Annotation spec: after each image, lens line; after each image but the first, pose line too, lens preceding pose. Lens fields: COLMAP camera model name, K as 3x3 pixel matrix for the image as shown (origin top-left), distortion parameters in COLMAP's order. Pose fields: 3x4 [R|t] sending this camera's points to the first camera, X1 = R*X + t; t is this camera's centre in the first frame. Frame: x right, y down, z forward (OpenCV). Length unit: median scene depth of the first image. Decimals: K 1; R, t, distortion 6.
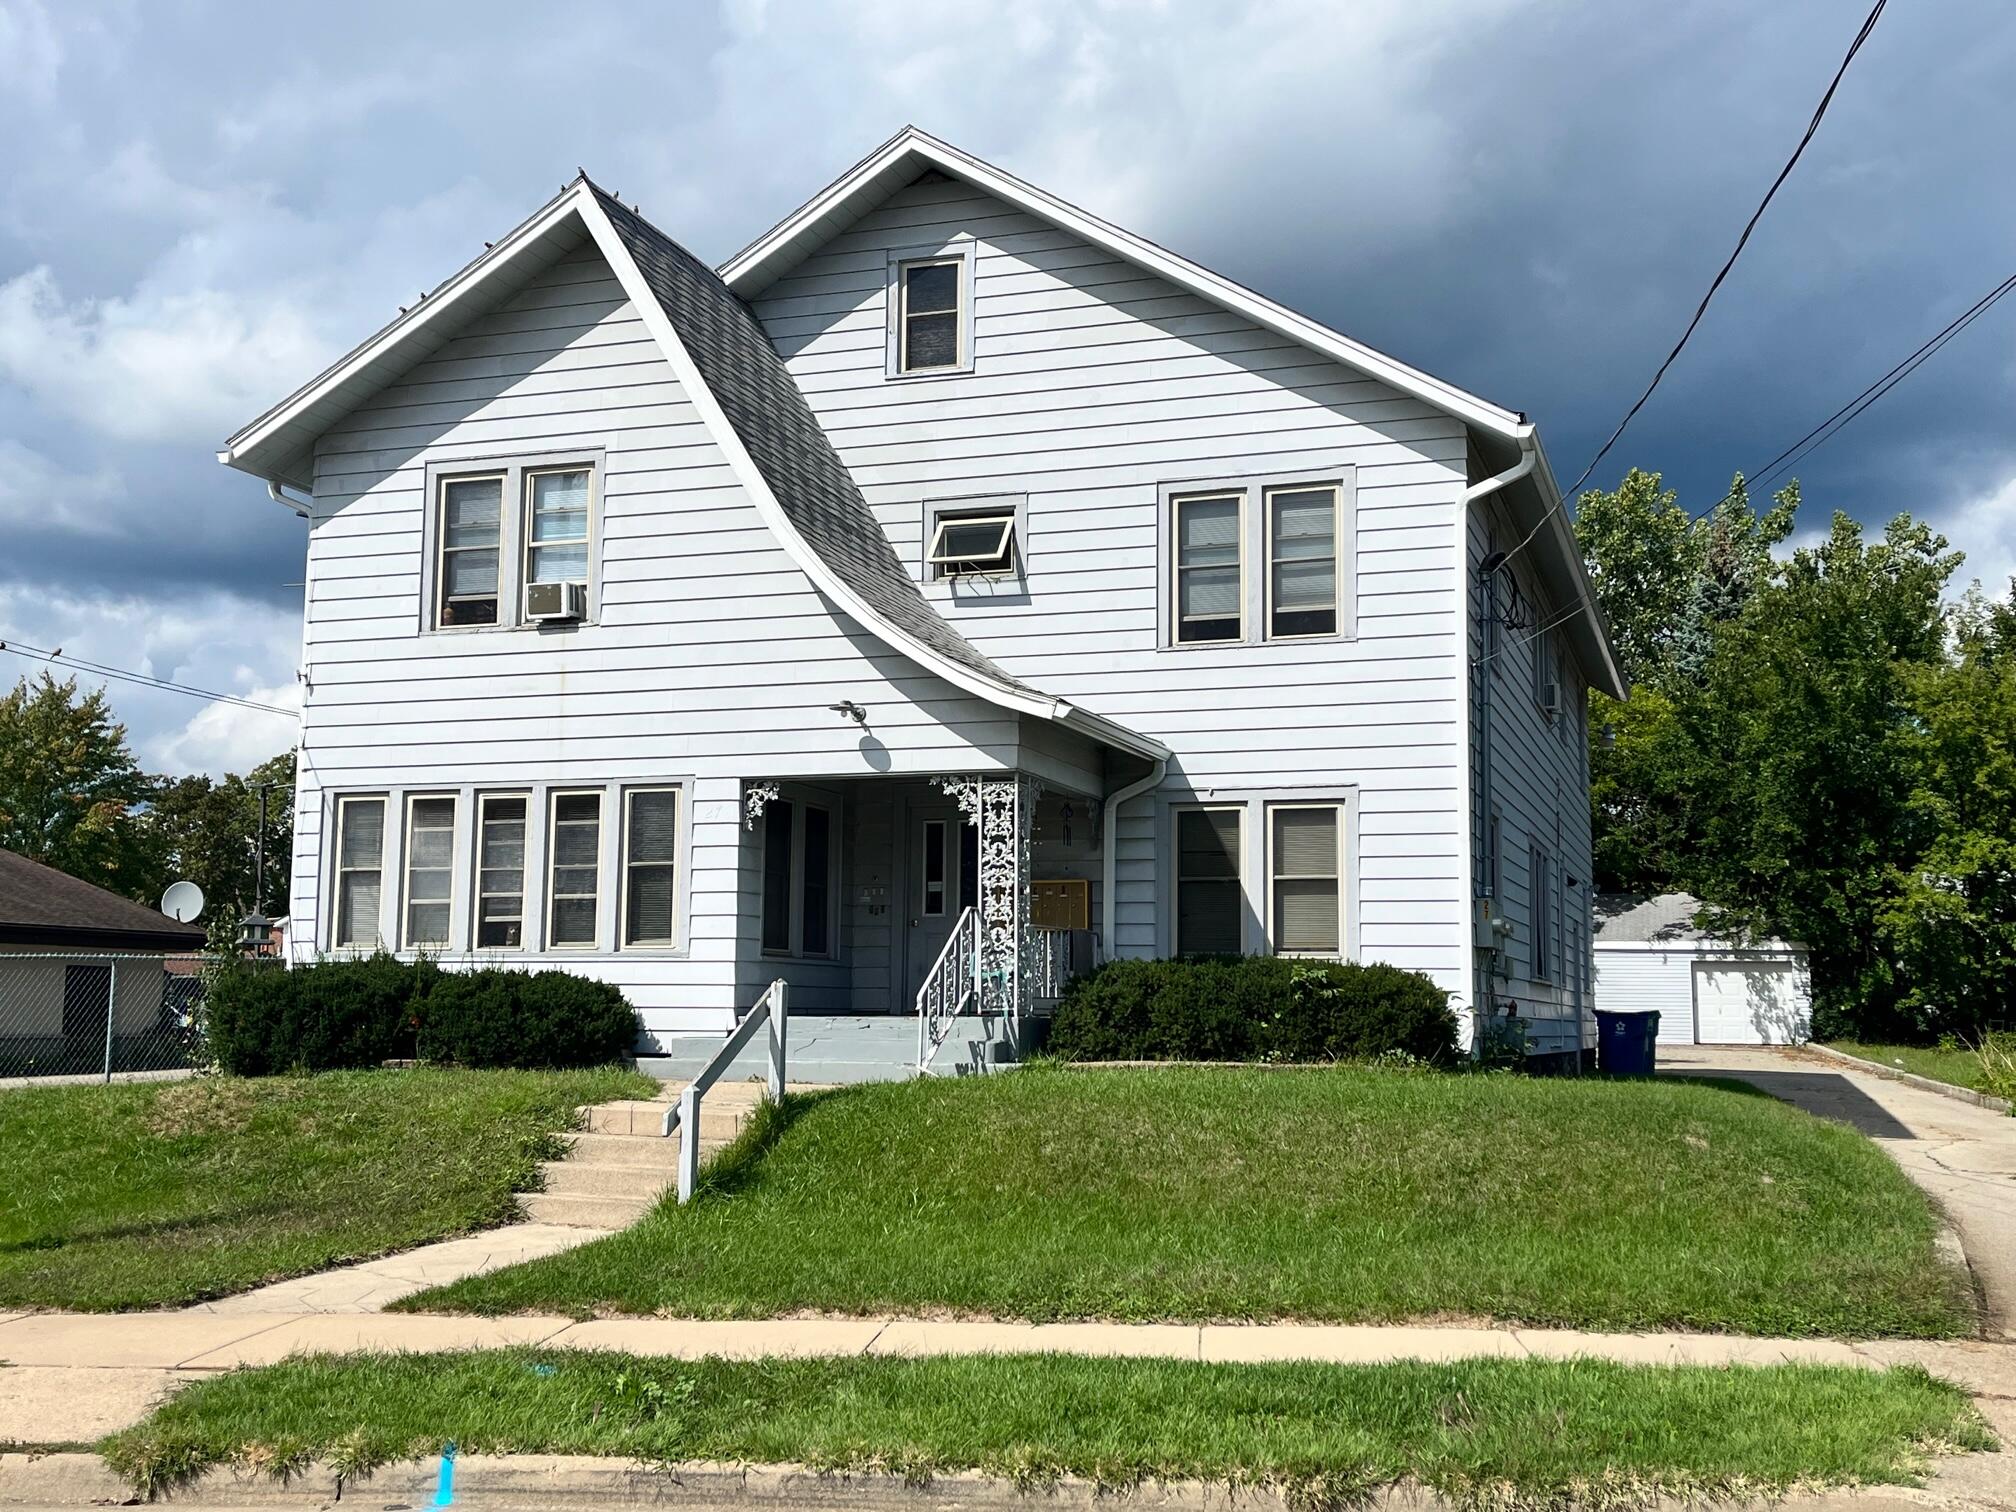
lens RADIAL K [[2136.9, 0, 1008.1], [0, 2136.9, 749.7], [0, 0, 1]] dist [0.087771, 0.000000]
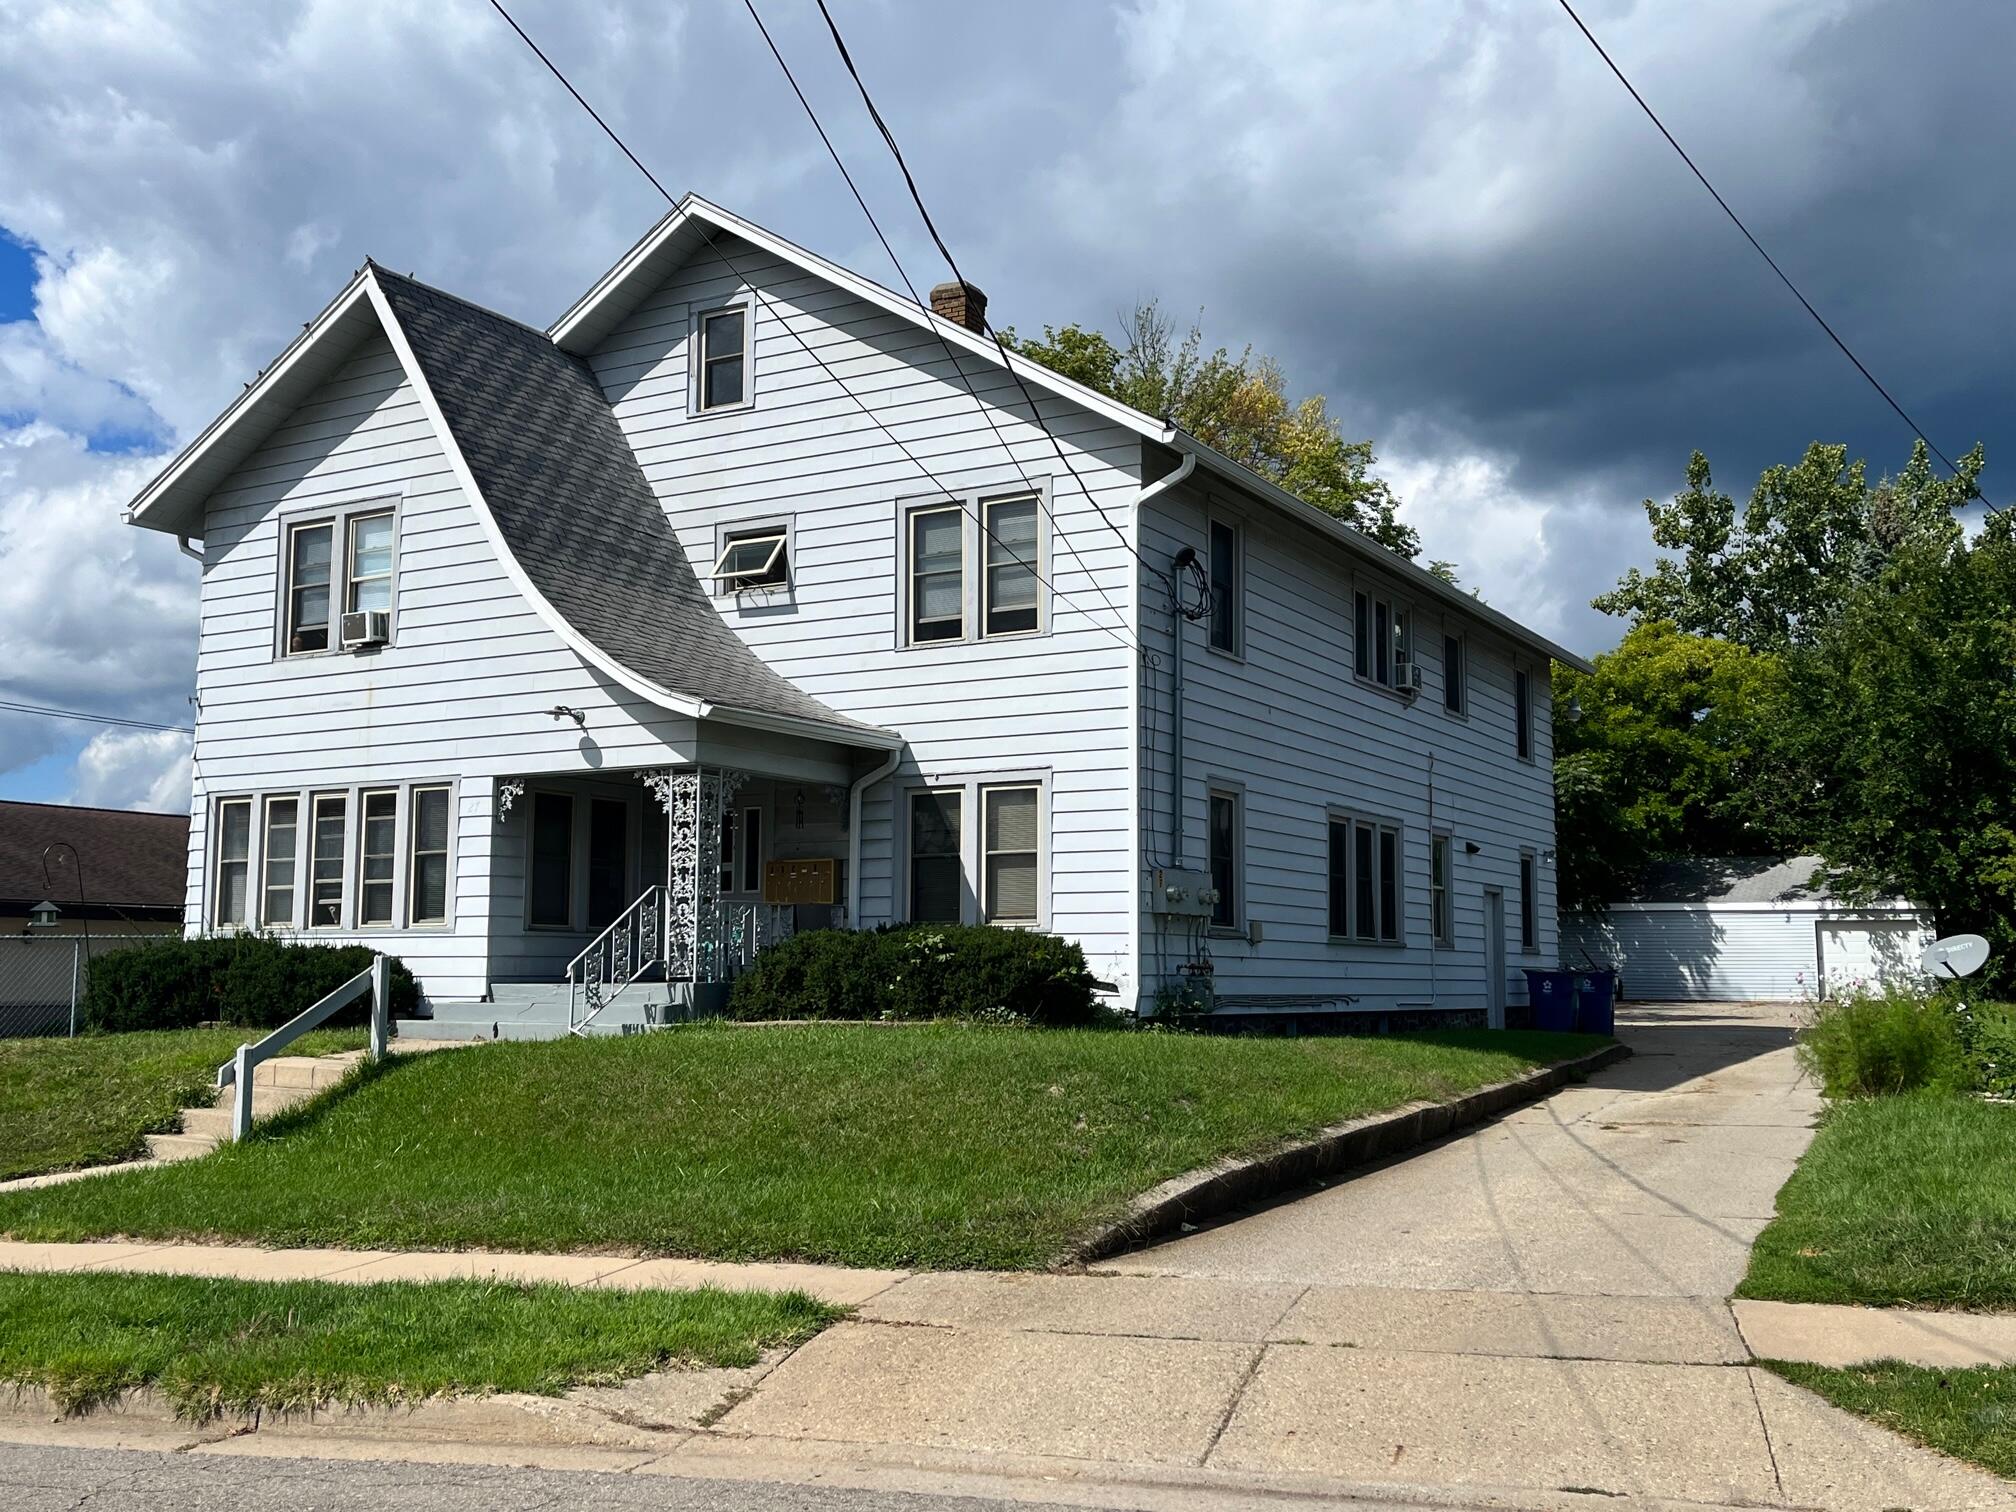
lens RADIAL K [[1953.9, 0, 1010.5], [0, 1953.9, 763.5], [0, 0, 1]] dist [0.061099, 0.000000]
pose [[0.982980, -0.027633, -0.181625, 0.318492], [0.030146, 0.999484, 0.011089, 0.002797], [0.181224, -0.016375, 0.983305, 0.013255]]
